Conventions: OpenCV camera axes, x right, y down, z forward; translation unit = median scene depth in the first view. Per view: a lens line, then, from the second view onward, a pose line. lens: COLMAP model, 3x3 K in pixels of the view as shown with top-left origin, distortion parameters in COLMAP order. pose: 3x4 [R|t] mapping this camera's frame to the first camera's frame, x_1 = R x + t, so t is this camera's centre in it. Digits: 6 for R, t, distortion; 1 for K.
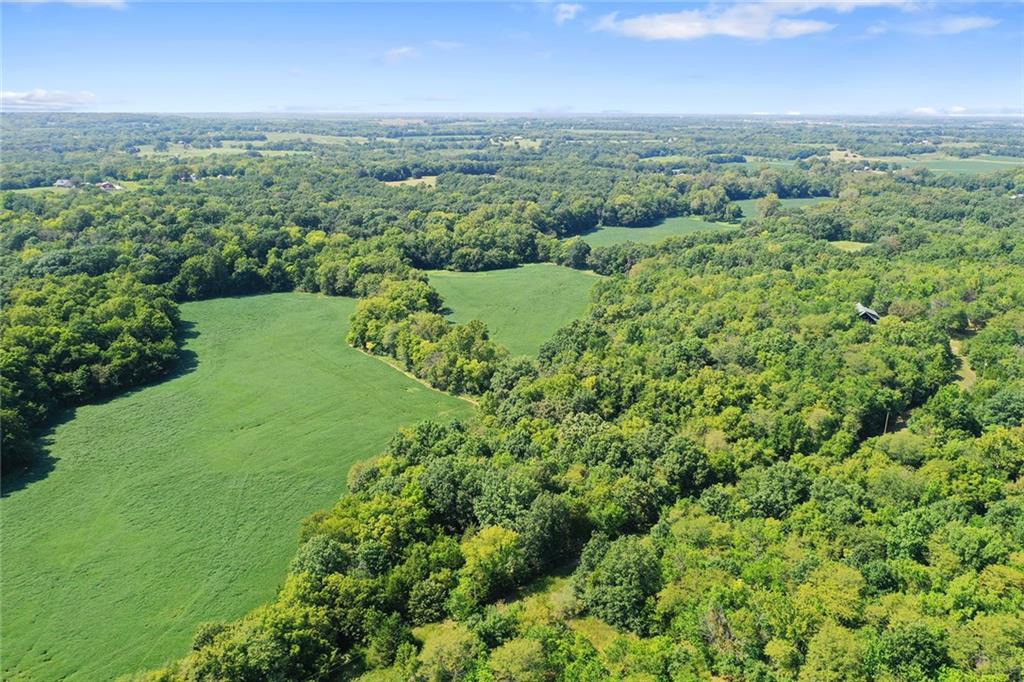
lens RADIAL K [[824.2, 0, 511.5], [0, 824.2, 341.2], [0, 0, 1]] dist [-0.001098, -0.008619]
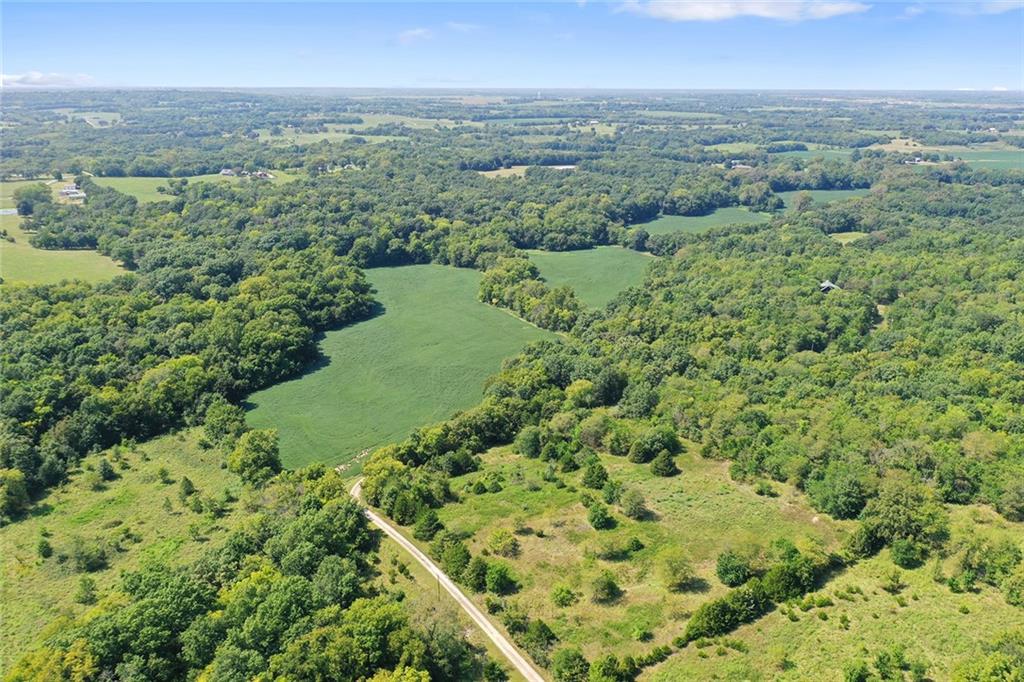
lens RADIAL K [[824.2, 0, 512.1], [0, 824.2, 339.4], [0, 0, 1]] dist [-0.001098, -0.008619]
pose [[0.996153, 0.028382, -0.082905, -0.008469], [-0.025984, 0.999216, 0.029857, 0.021065], [0.083687, -0.027588, 0.996110, -0.358589]]
